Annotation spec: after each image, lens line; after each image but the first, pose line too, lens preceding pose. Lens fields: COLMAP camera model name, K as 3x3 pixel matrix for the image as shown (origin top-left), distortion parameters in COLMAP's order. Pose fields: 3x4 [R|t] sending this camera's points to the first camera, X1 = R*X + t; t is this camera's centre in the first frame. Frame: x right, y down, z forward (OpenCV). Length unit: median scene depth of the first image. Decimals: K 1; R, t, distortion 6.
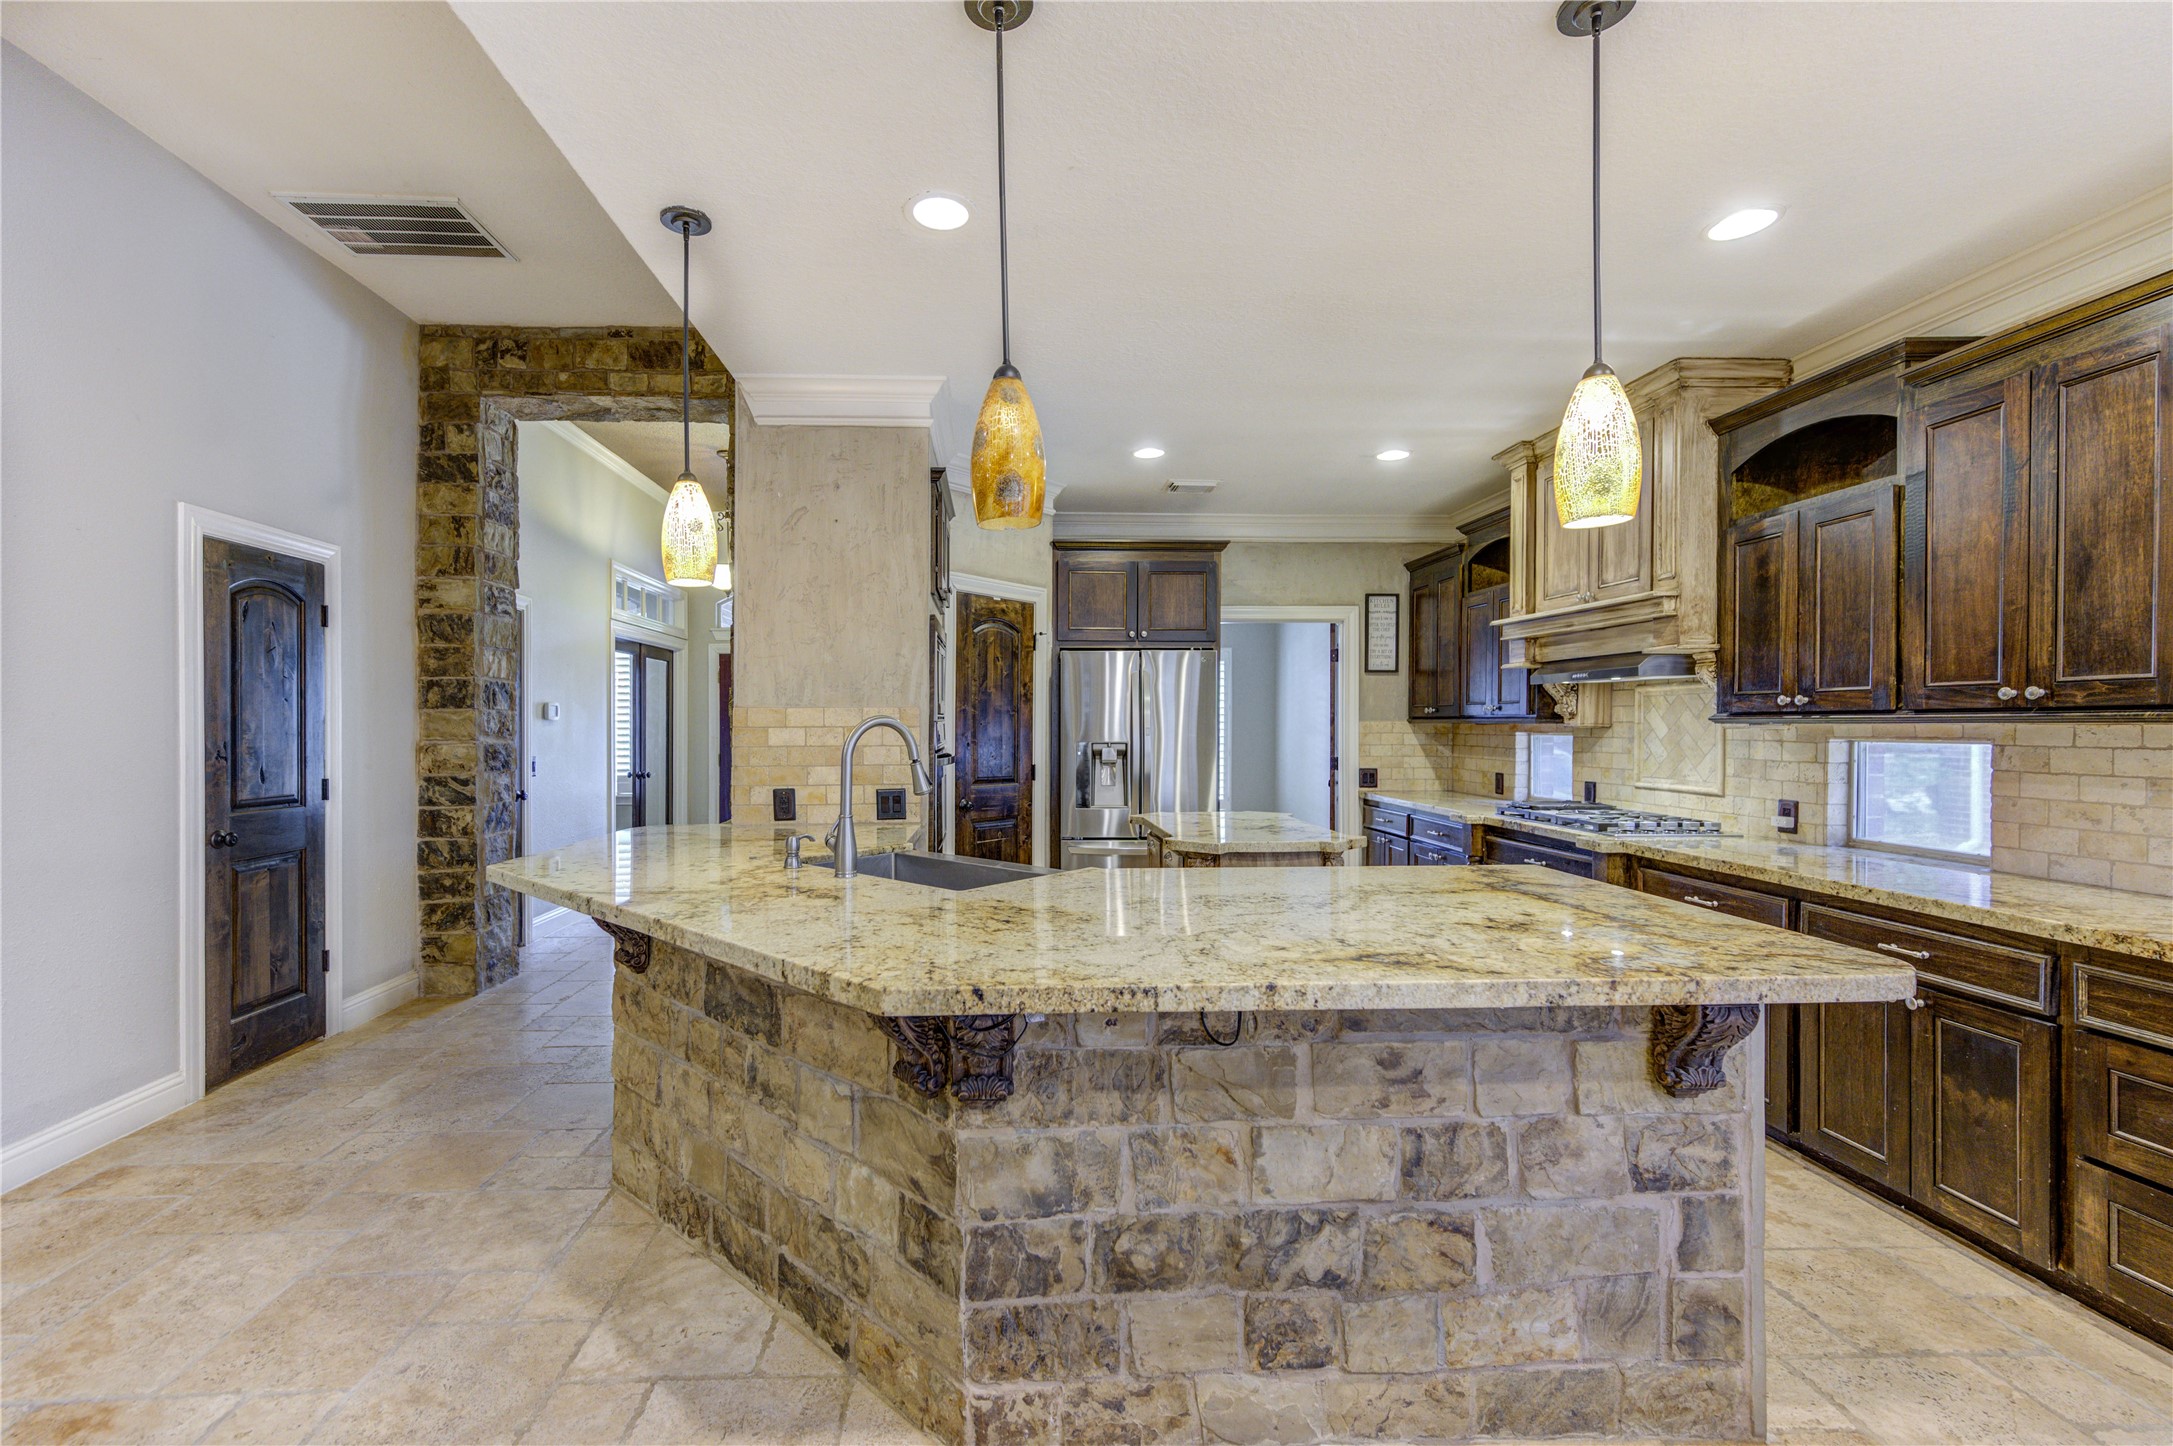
lens RADIAL K [[926.9, 0, 1029.8], [0, 926.9, 730.4], [0, 0, 1]] dist [0.003120, -0.000437]
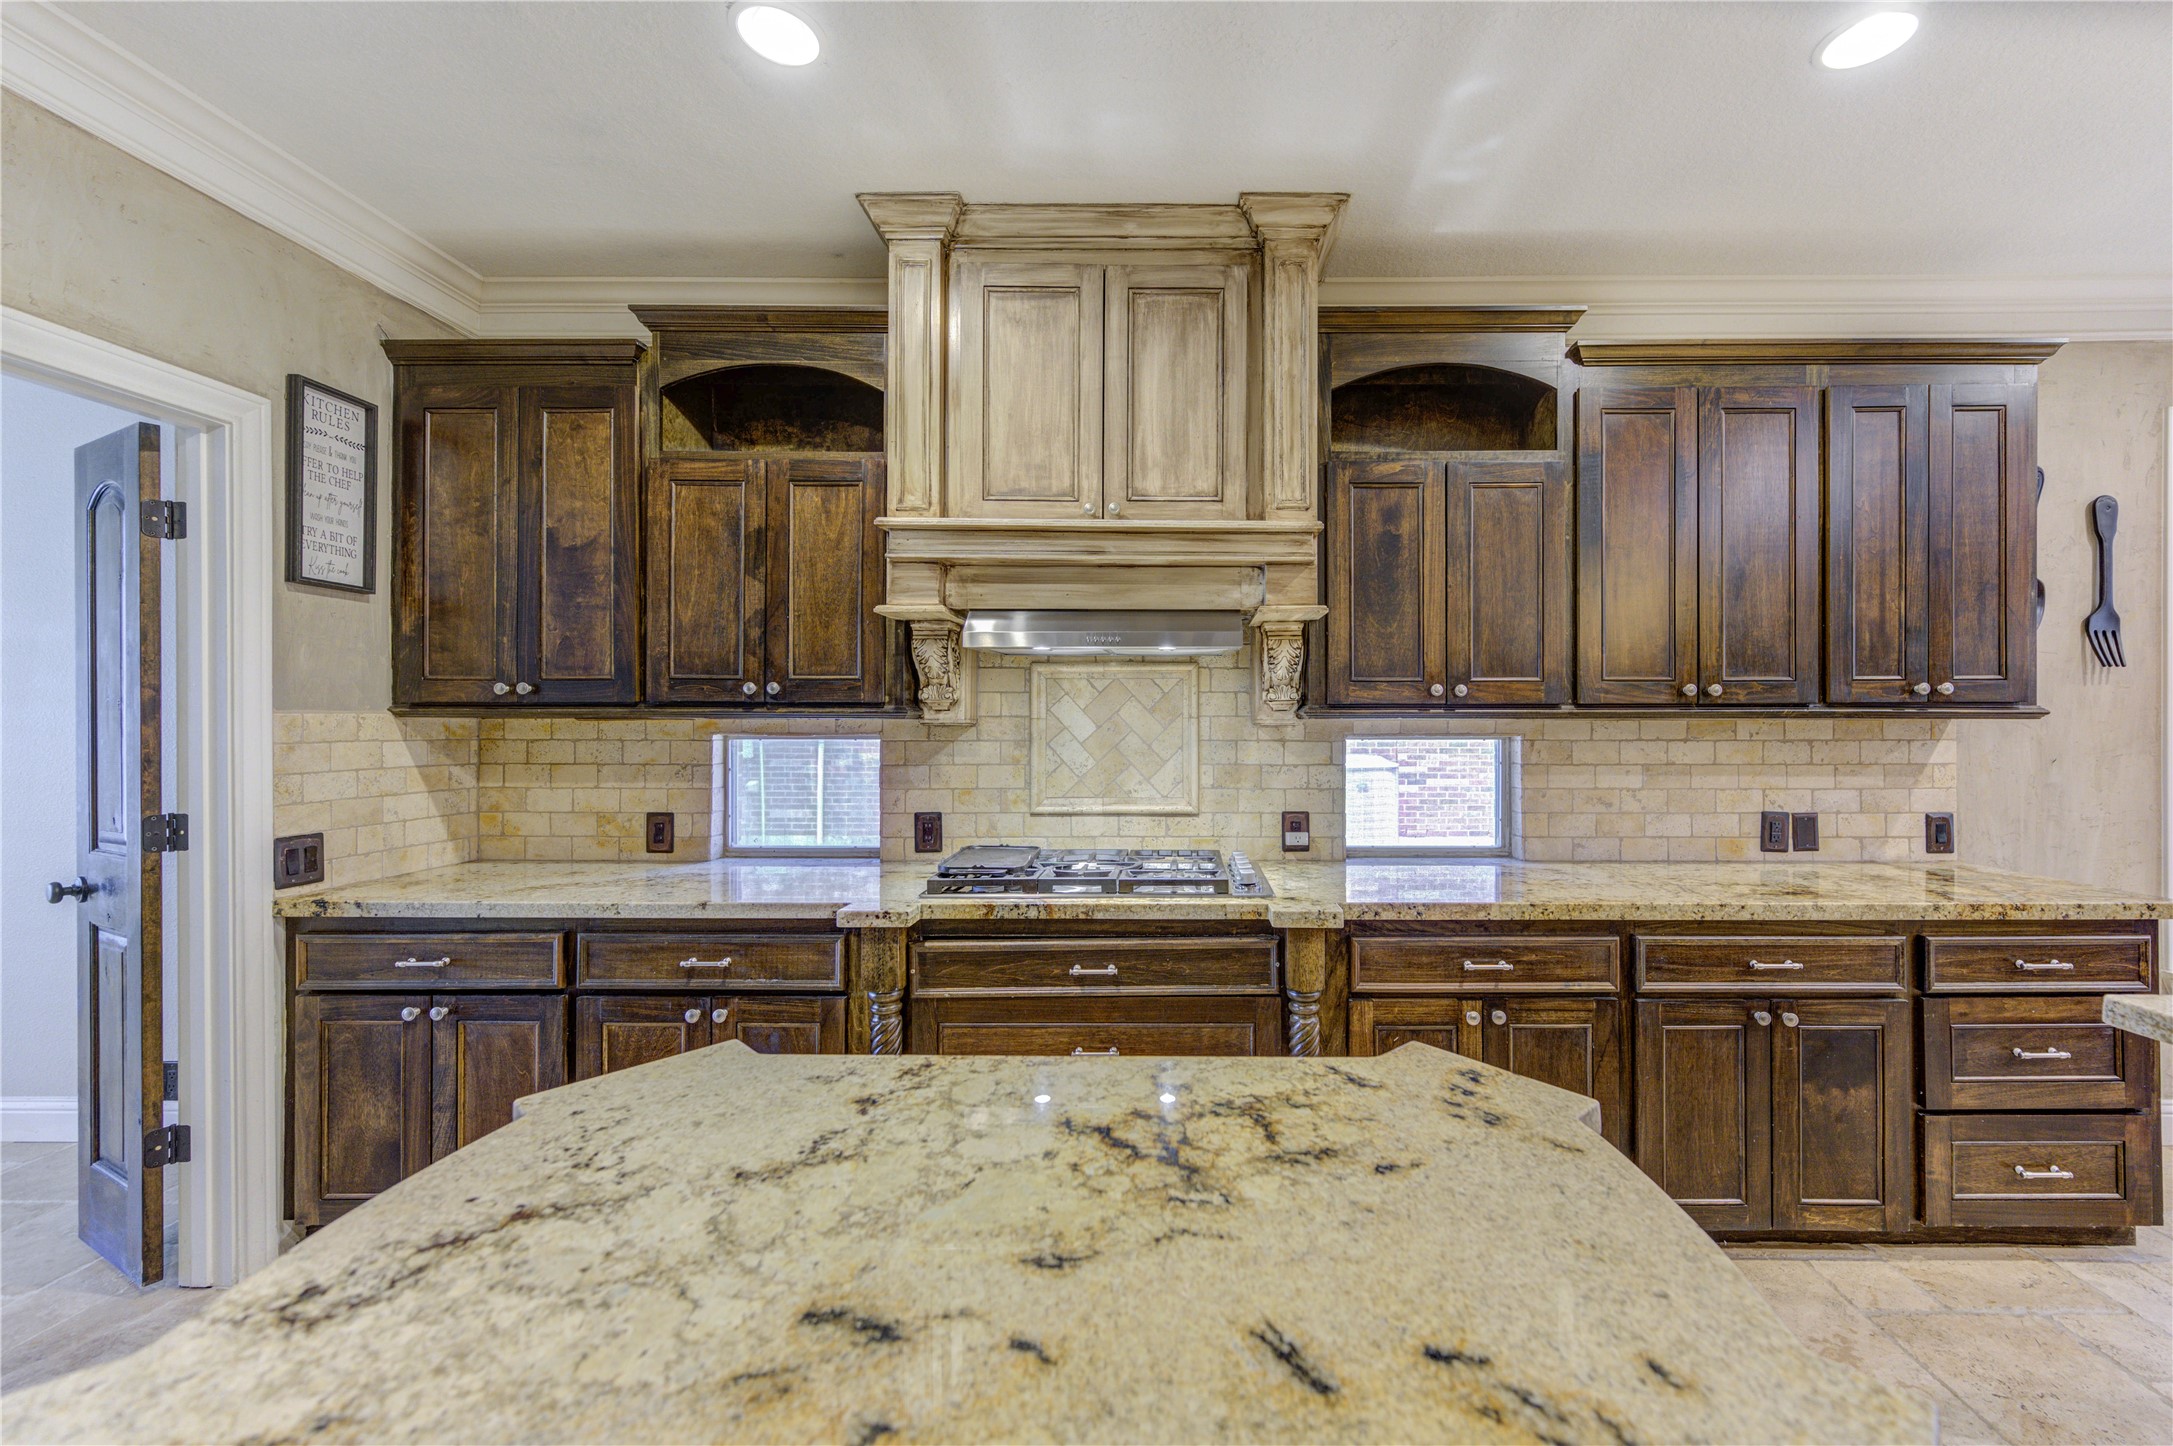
lens RADIAL K [[880.0, 0, 1176.7], [0, 880.0, 723.6], [0, 0, 1]] dist [0.003155, -0.000226]
pose [[0.042019, -0.001963, 0.999115, 0.029592], [0.006696, 0.999976, 0.001683, -0.005352], [-0.999094, 0.006620, 0.042031, 1.063514]]
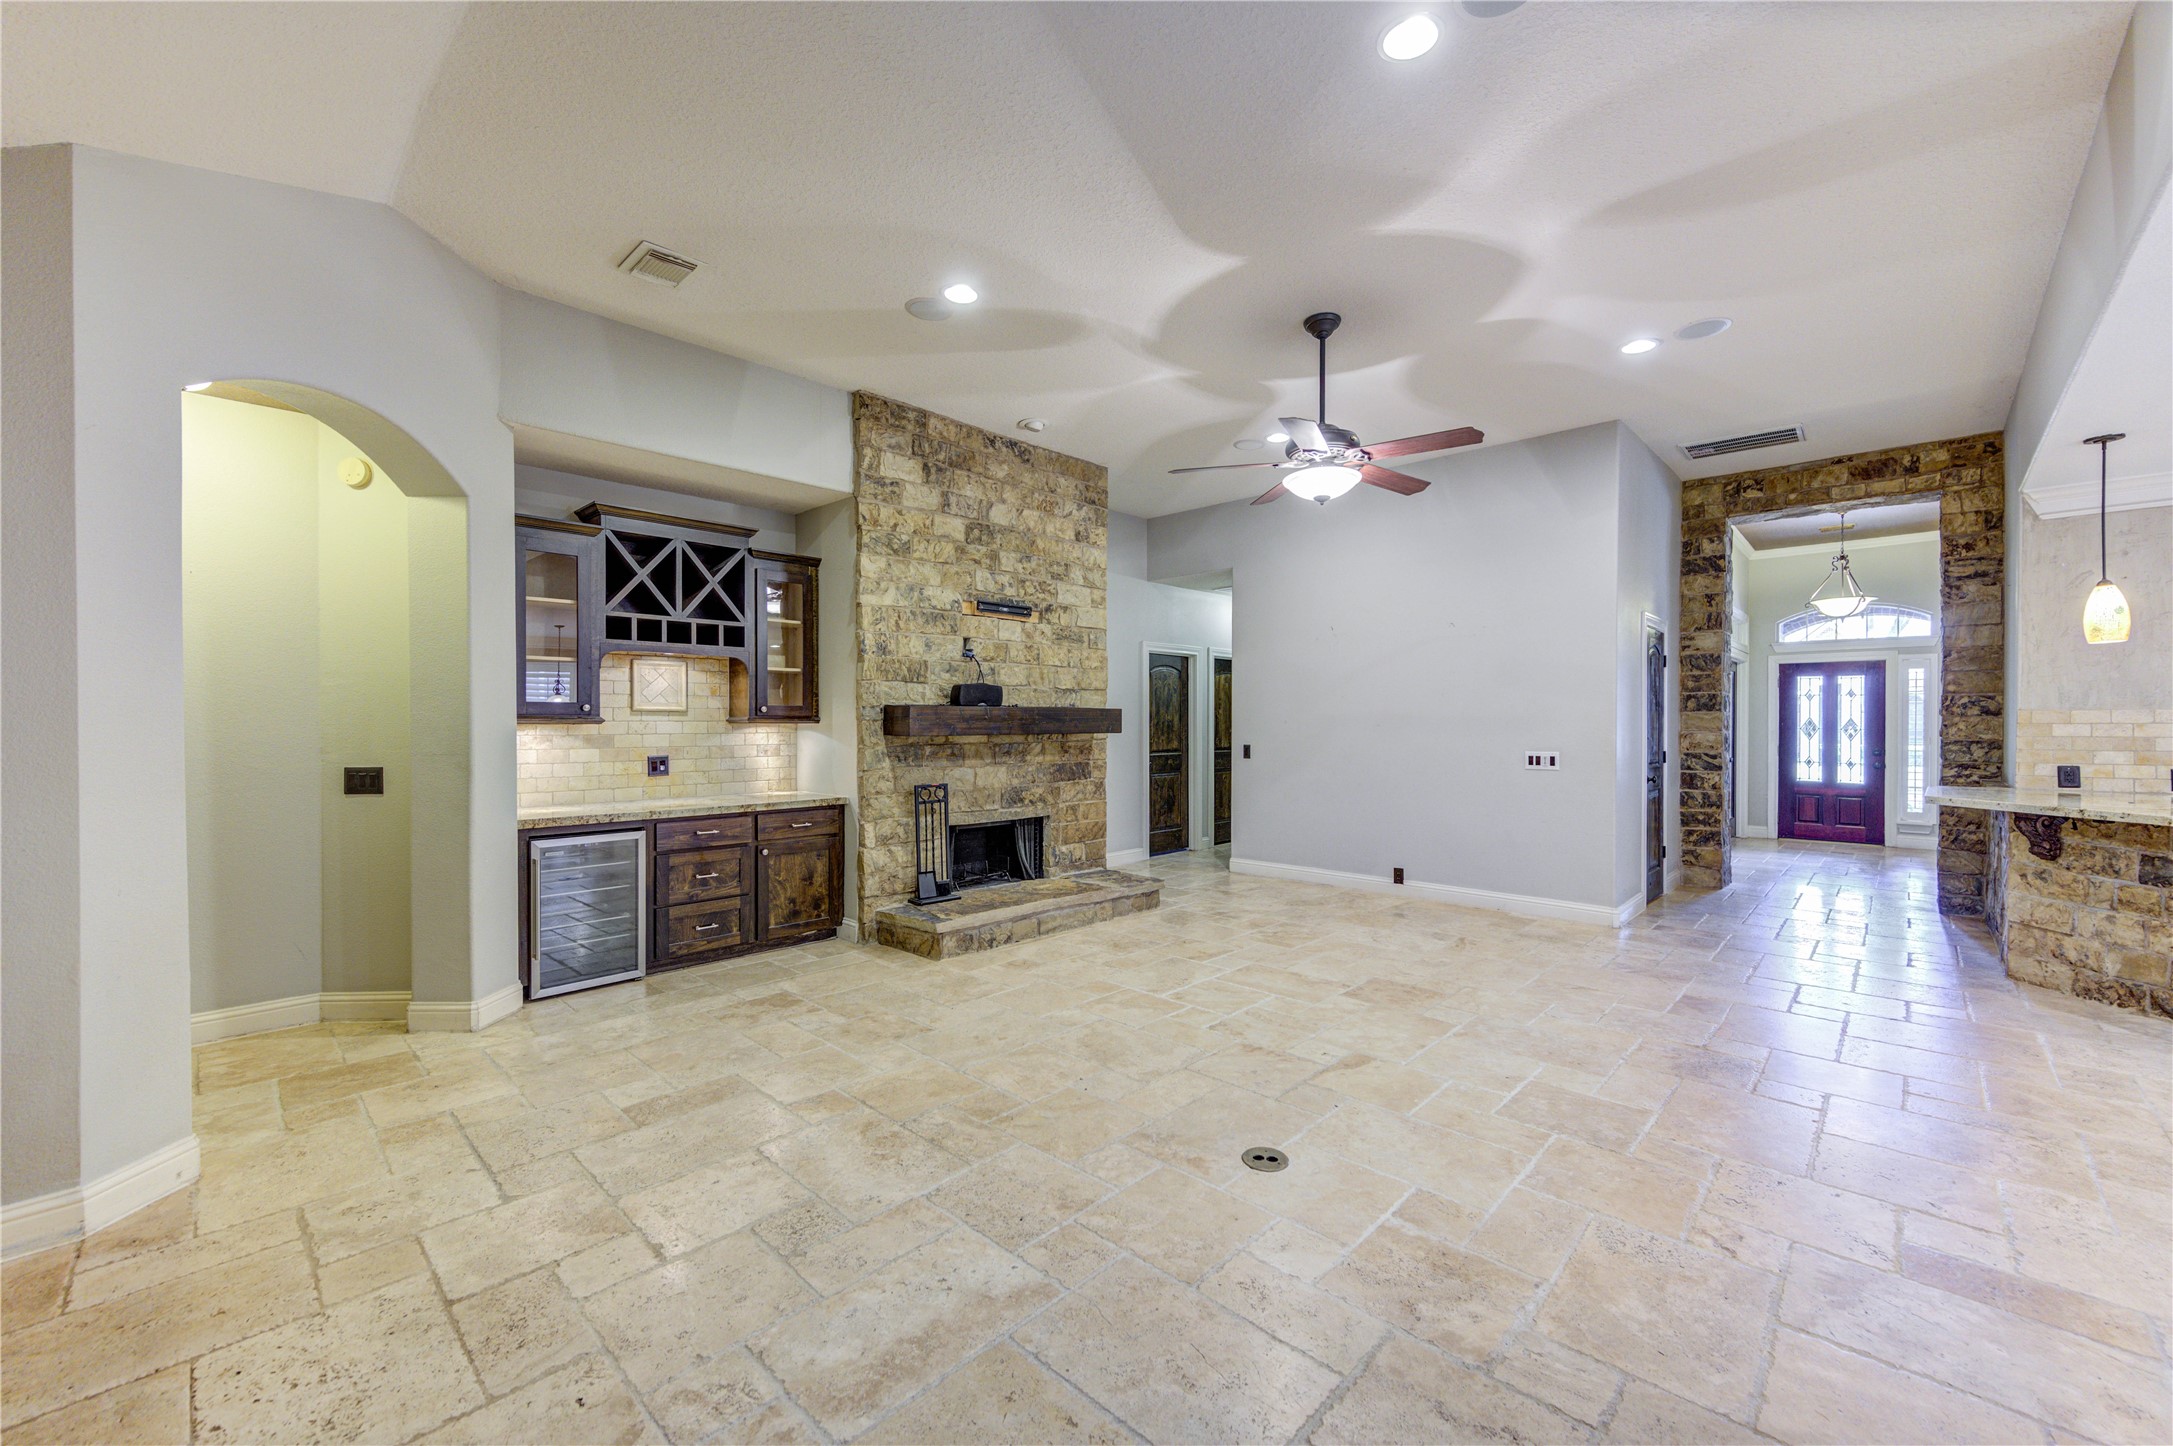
lens RADIAL K [[850.7, 0, 1113.2], [0, 850.7, 721.1], [0, 0, 1]] dist [0.007394, 0.000094]
pose [[0.706802, 0.001563, -0.707410, -0.386740], [-0.005703, 0.999978, -0.003489, 0.006037], [0.707388, 0.006500, 0.706795, -1.057294]]
